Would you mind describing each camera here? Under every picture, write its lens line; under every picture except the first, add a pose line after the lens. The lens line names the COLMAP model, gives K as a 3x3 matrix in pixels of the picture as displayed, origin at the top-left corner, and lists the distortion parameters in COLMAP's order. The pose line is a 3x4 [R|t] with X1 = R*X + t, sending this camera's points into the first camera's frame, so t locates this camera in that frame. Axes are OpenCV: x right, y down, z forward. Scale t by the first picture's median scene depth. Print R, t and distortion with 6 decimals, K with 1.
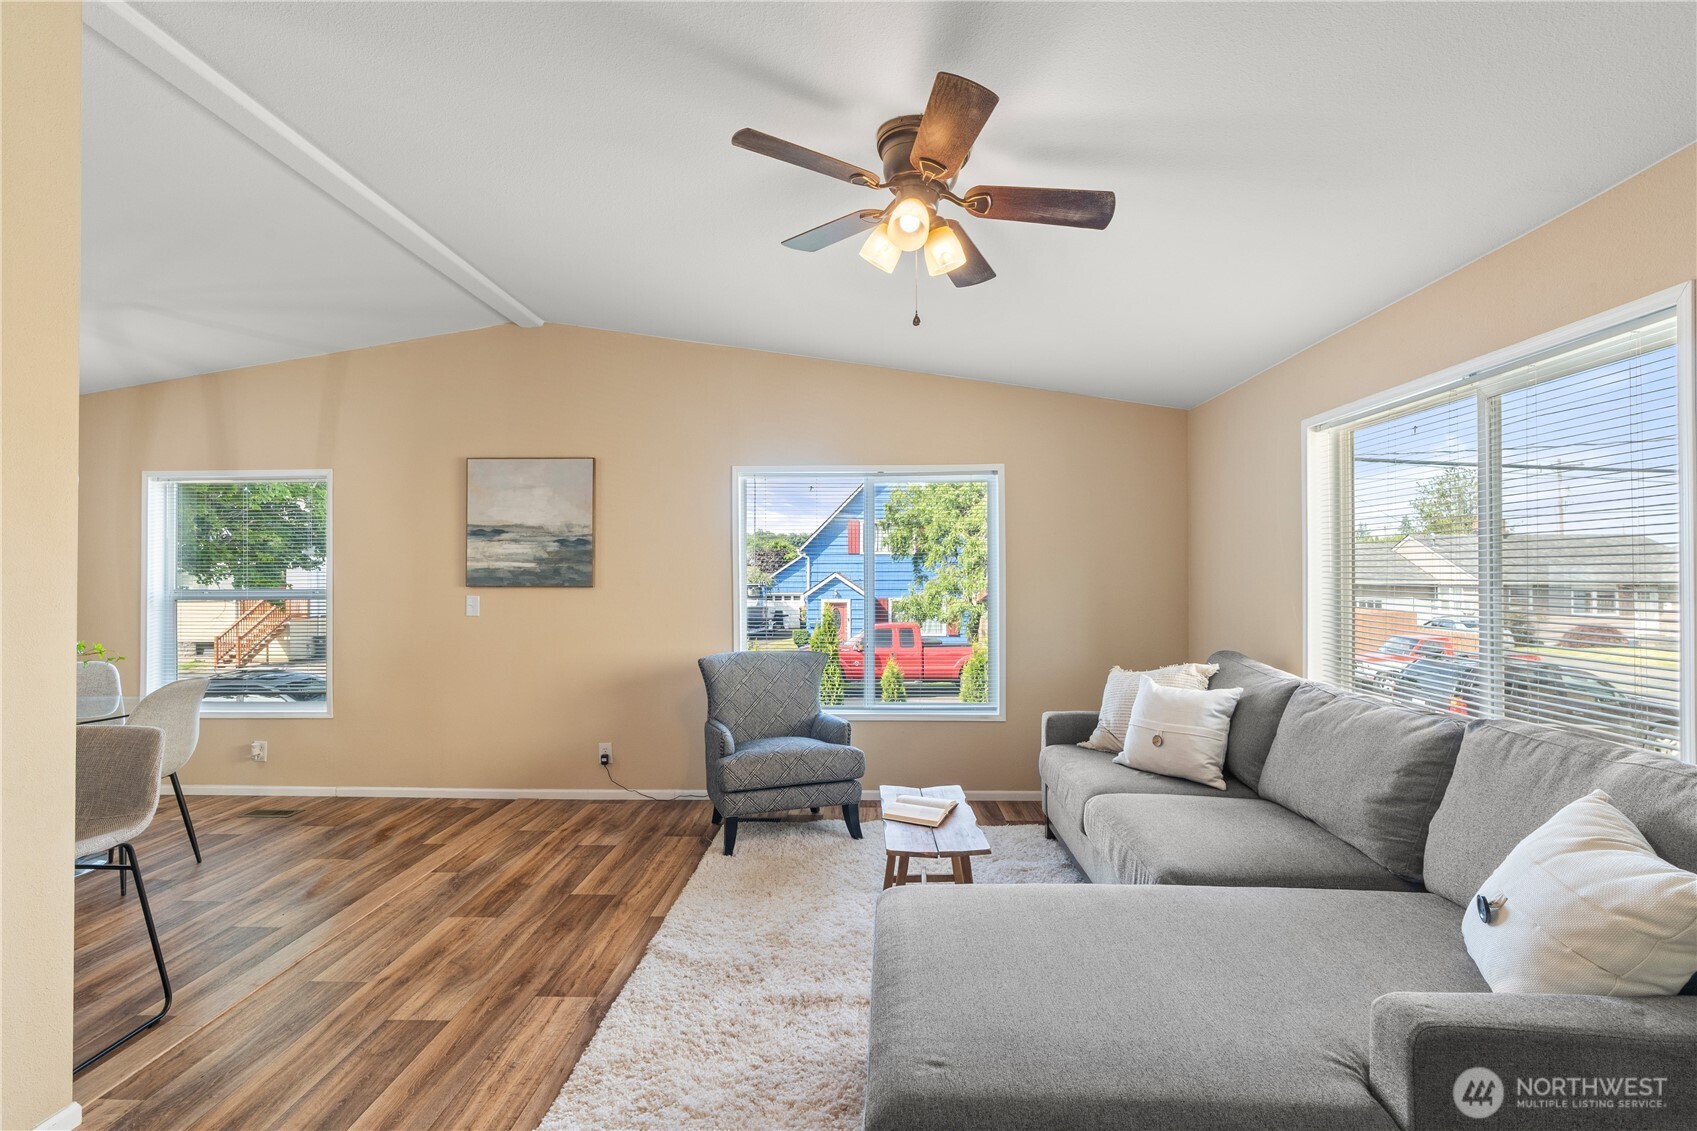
lens RADIAL K [[773.6, 0, 852.4], [0, 773.6, 566.8], [0, 0, 1]] dist [-0.003474, -0.000109]
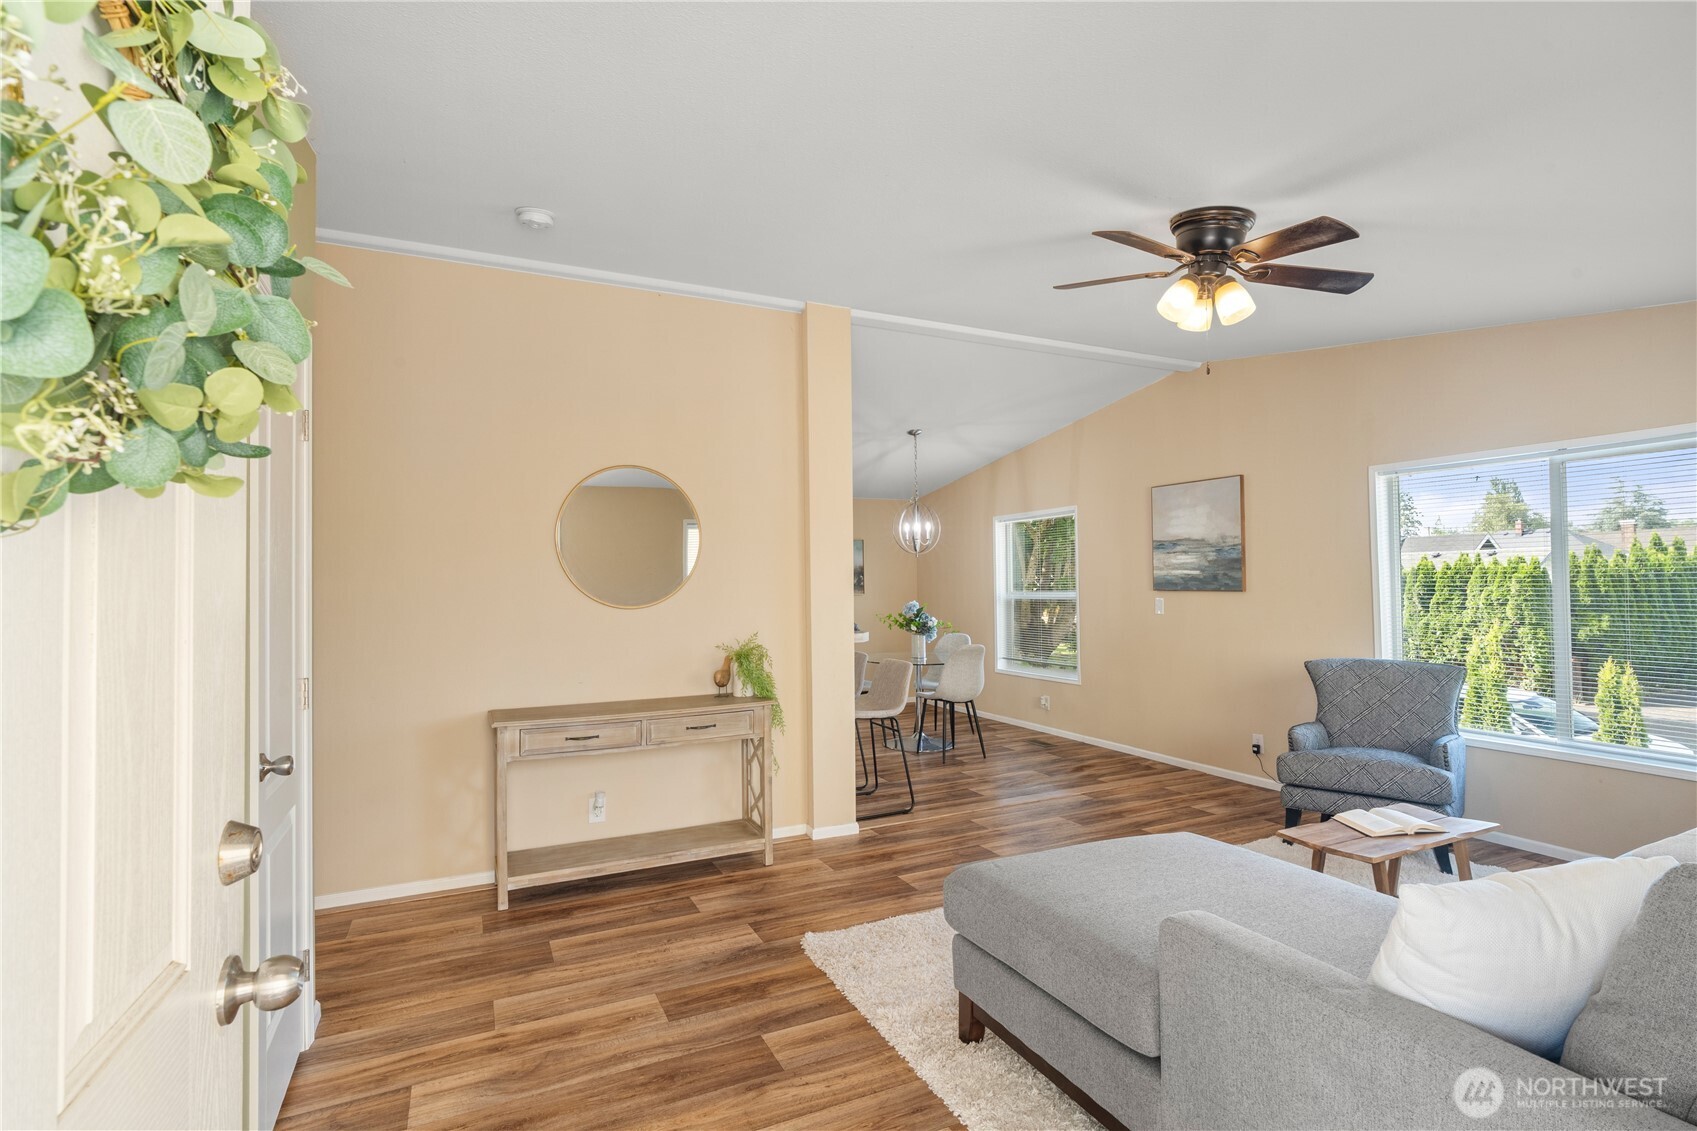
lens RADIAL K [[818.1, 0, 861.6], [0, 818.1, 563.6], [0, 0, 1]] dist [-0.003520, 0.000156]
pose [[0.473099, -0.024180, -0.880677, 0.478124], [0.016900, 0.999688, -0.018369, -0.001096], [0.880847, -0.006193, 0.473360, -0.039446]]
